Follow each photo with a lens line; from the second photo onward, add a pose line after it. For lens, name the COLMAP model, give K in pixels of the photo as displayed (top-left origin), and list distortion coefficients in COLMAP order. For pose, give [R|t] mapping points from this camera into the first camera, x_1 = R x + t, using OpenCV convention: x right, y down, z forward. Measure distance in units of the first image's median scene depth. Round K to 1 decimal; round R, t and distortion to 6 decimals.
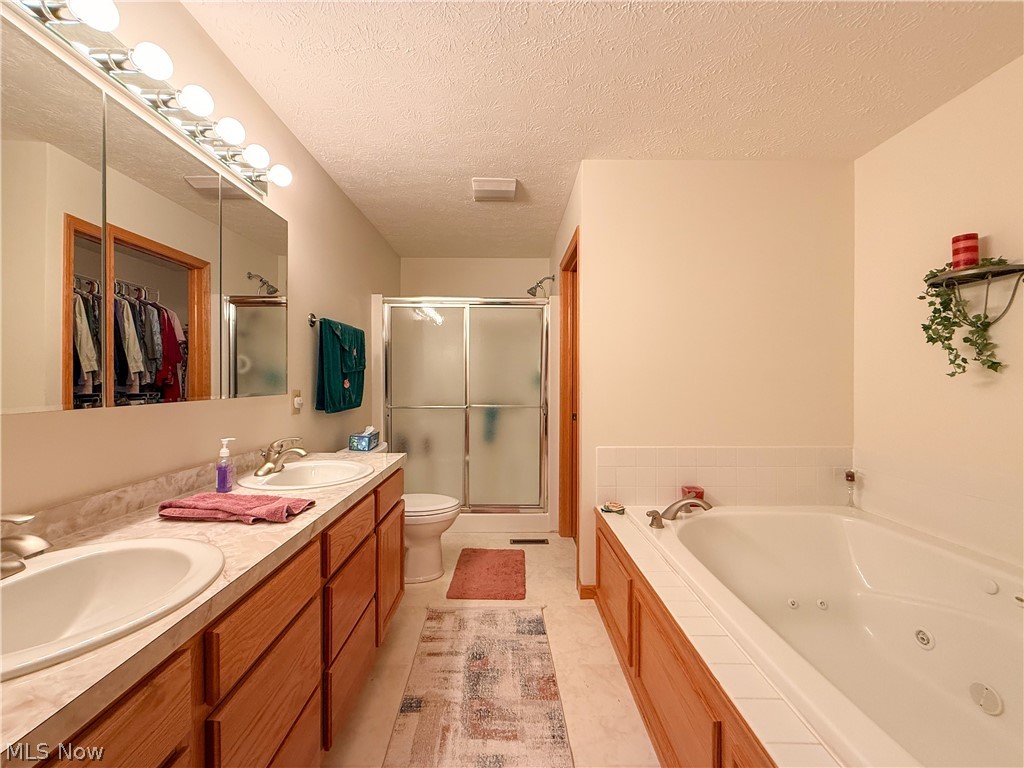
lens RADIAL K [[407.5, 0, 512.0], [0, 407.5, 384.0], [0, 0, 1]] dist [0.000885, -0.000047]
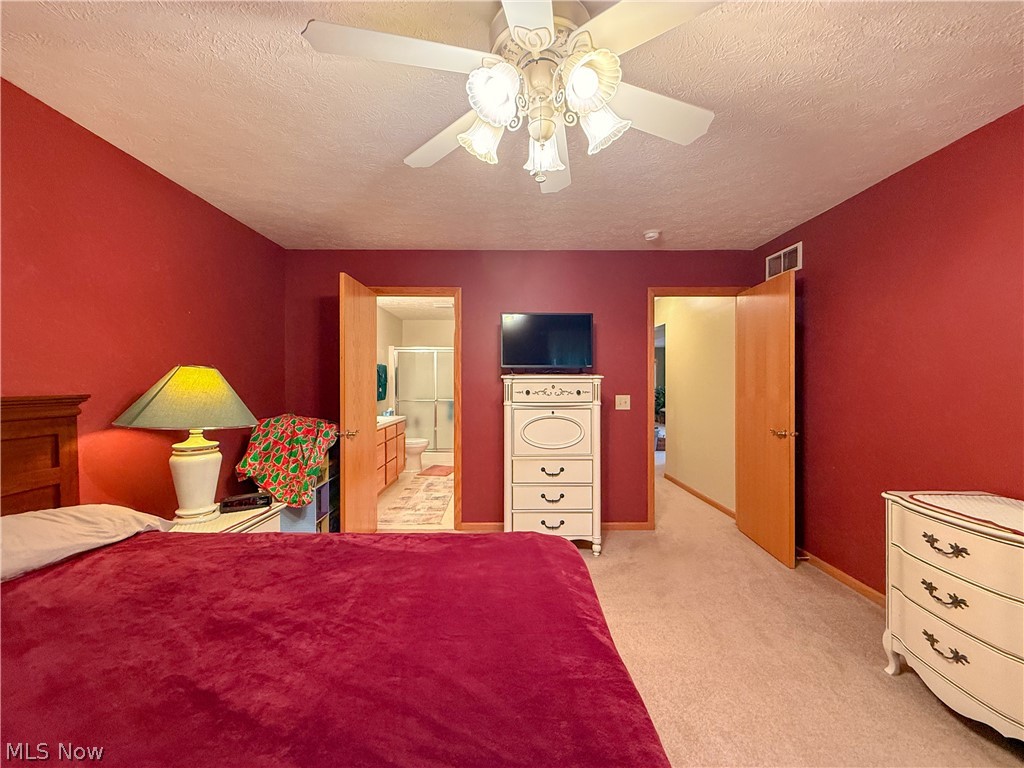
lens RADIAL K [[407.5, 0, 512.0], [0, 407.5, 384.0], [0, 0, 1]] dist [0.000885, -0.000047]
pose [[0.999992, -0.003657, 0.001716, 0.323328], [0.003672, 0.999954, -0.008887, -0.007353], [-0.001683, 0.008894, 0.999959, -1.252565]]
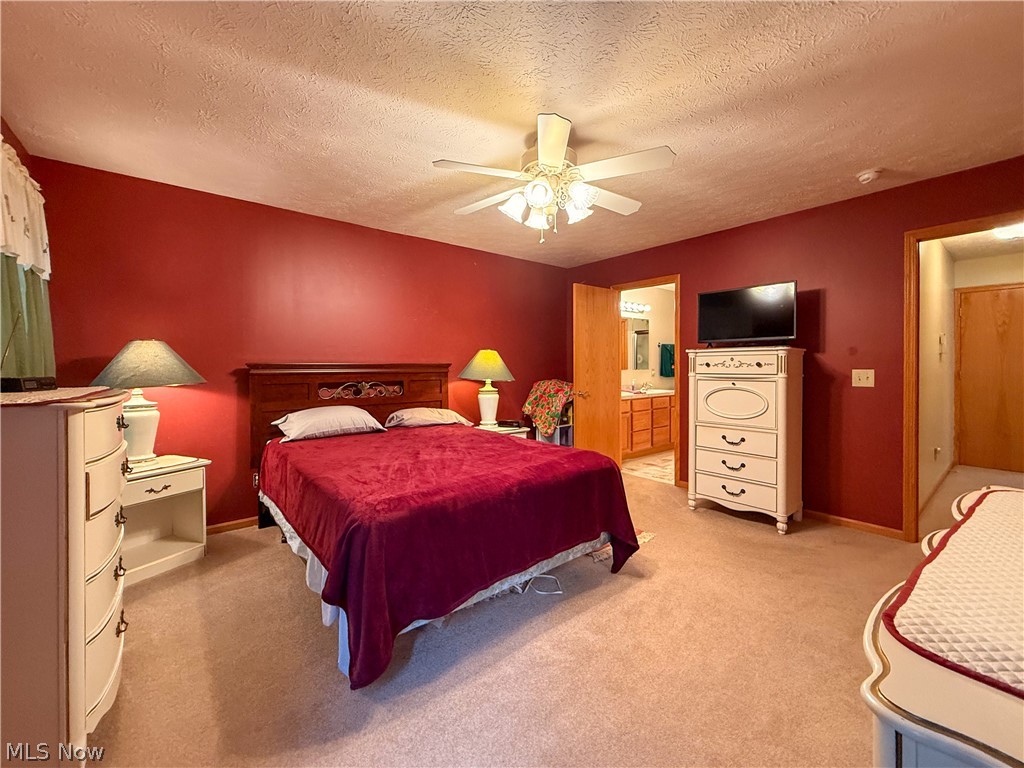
lens RADIAL K [[417.0, 0, 508.0], [0, 417.0, 370.2], [0, 0, 1]] dist [0.000852, 0.000046]
pose [[0.621091, 0.003171, -0.783732, 0.957270], [-0.004843, 0.999988, 0.000207, 0.024235], [0.783724, 0.003667, 0.621099, -1.379474]]
